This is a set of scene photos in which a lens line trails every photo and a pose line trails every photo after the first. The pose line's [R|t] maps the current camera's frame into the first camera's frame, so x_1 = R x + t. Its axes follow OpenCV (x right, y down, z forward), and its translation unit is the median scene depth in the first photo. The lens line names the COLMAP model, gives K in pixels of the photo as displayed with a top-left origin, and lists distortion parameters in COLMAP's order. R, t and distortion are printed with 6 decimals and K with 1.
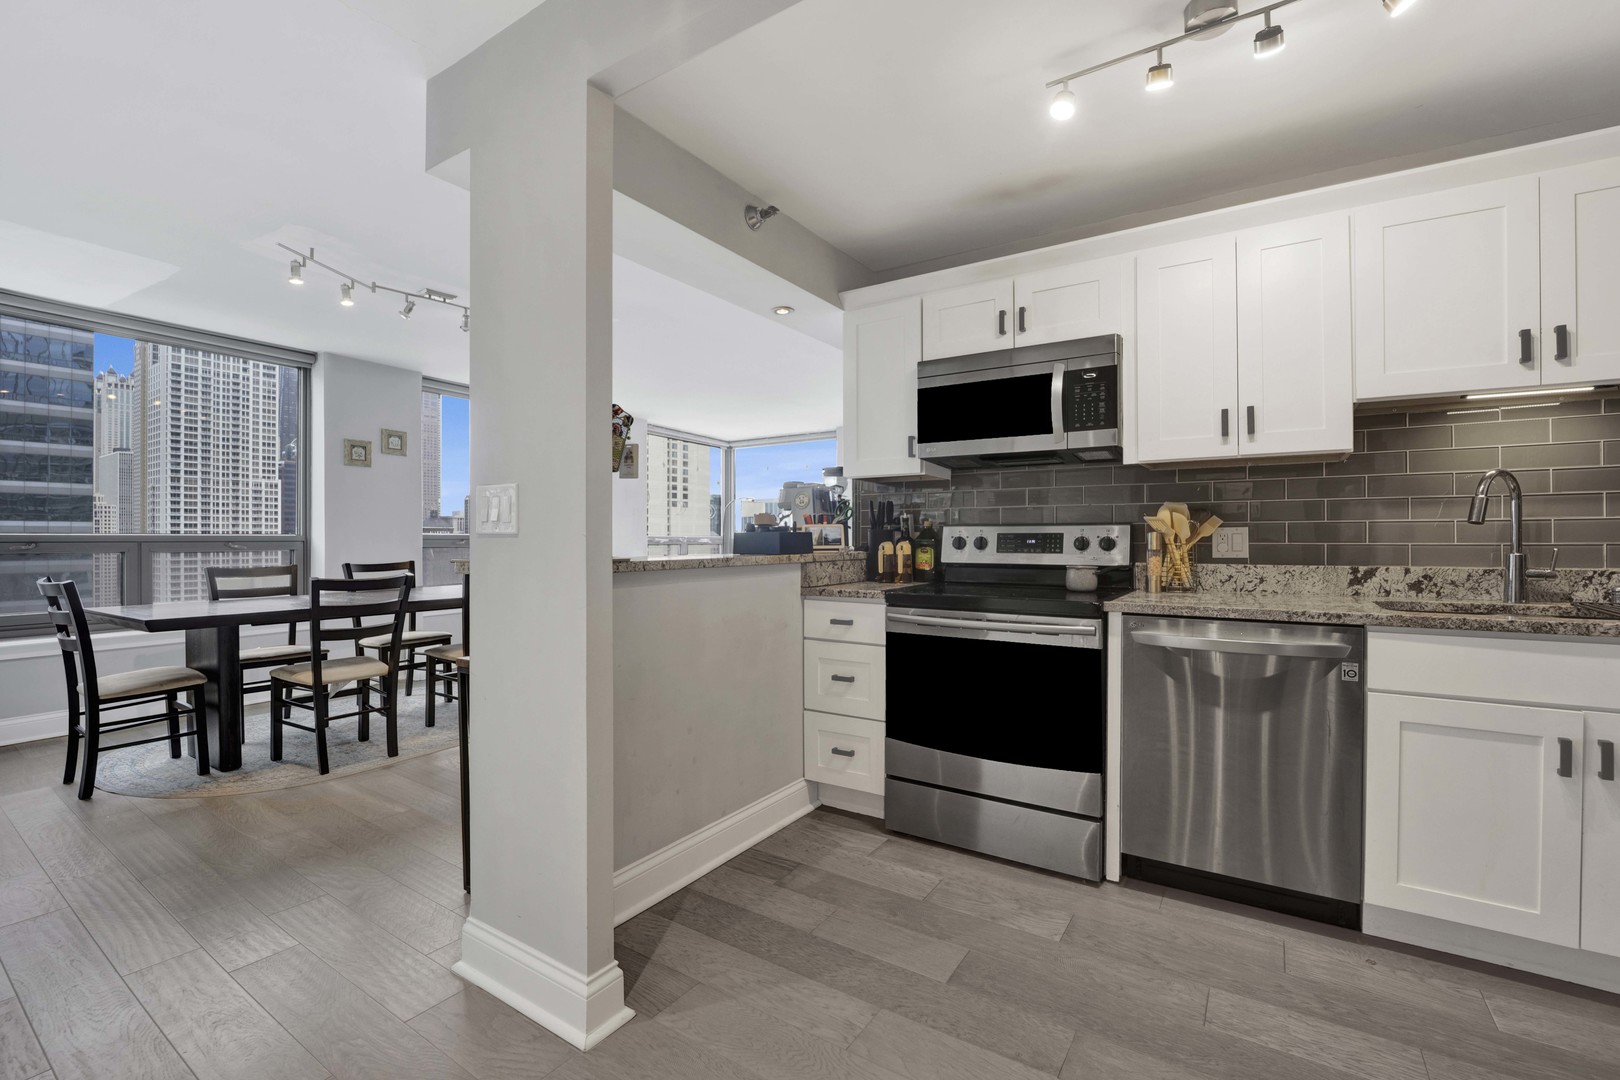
lens RADIAL K [[681.2, 0, 786.1], [0, 681.2, 540.5], [0, 0, 1]] dist [-0.021860, -0.000245]
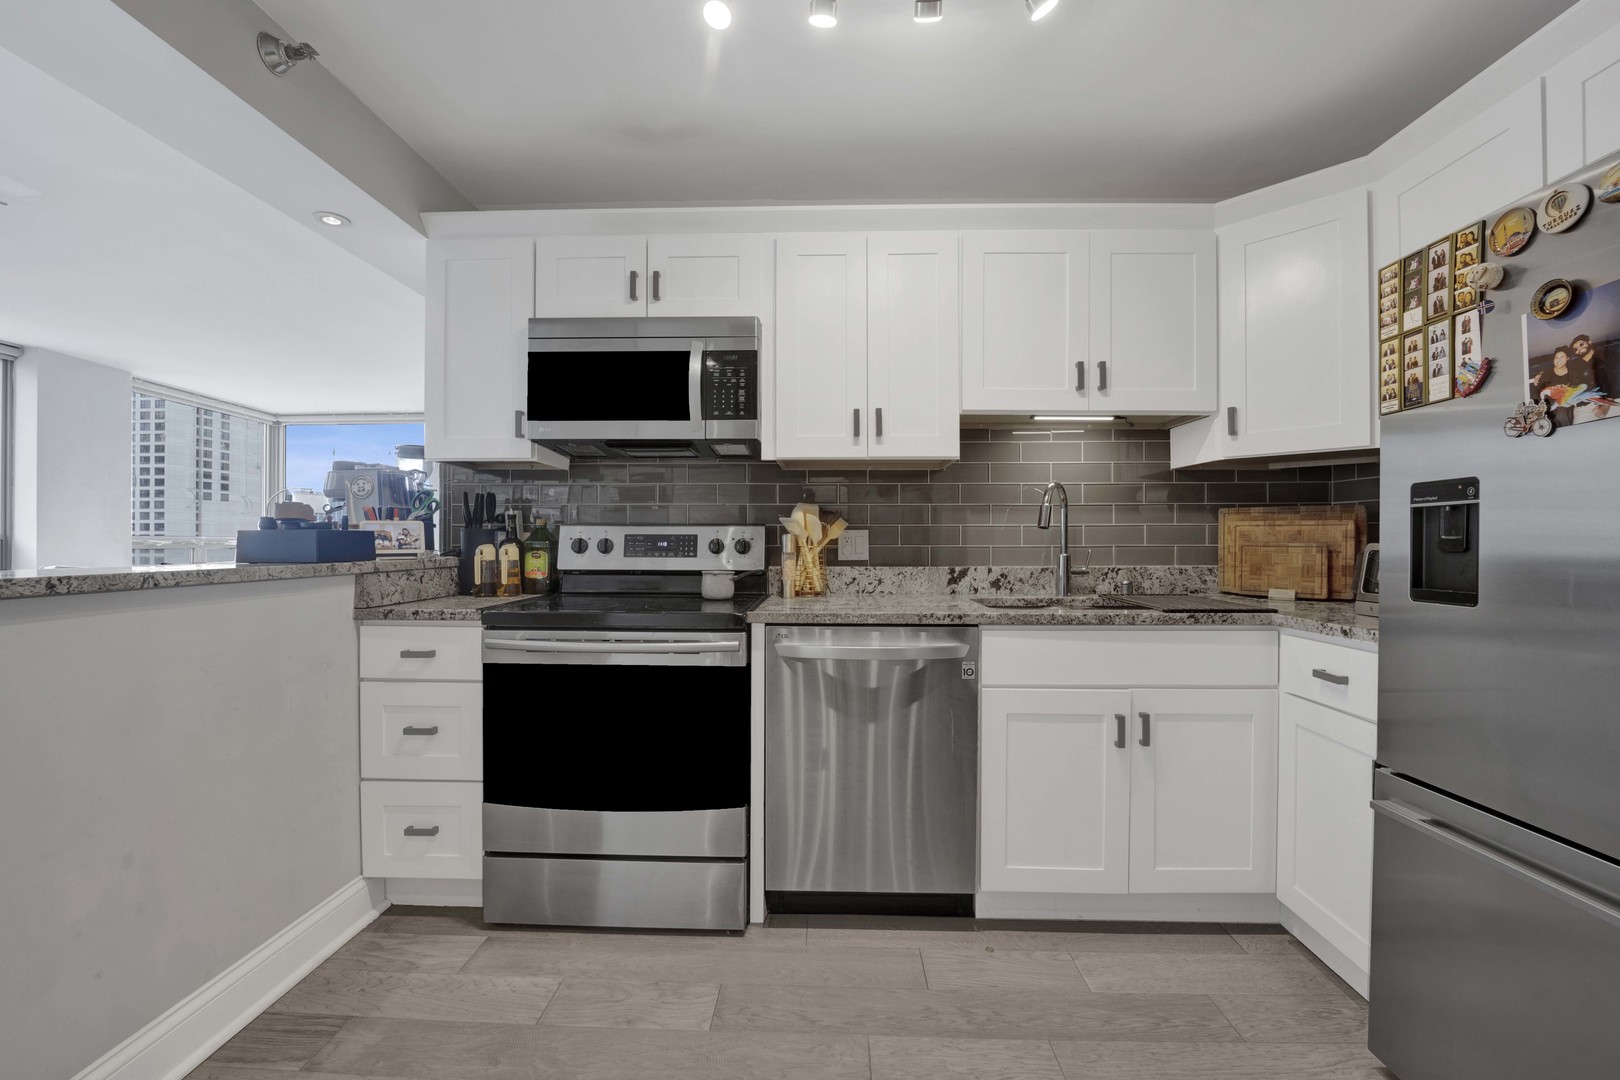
lens RADIAL K [[681.2, 0, 786.1], [0, 681.2, 540.5], [0, 0, 1]] dist [-0.021860, -0.000245]
pose [[0.851735, 0.002865, 0.523965, 0.040083], [-0.000649, 0.999990, -0.004413, 0.000801], [-0.523973, 0.003419, 0.851728, 0.188192]]
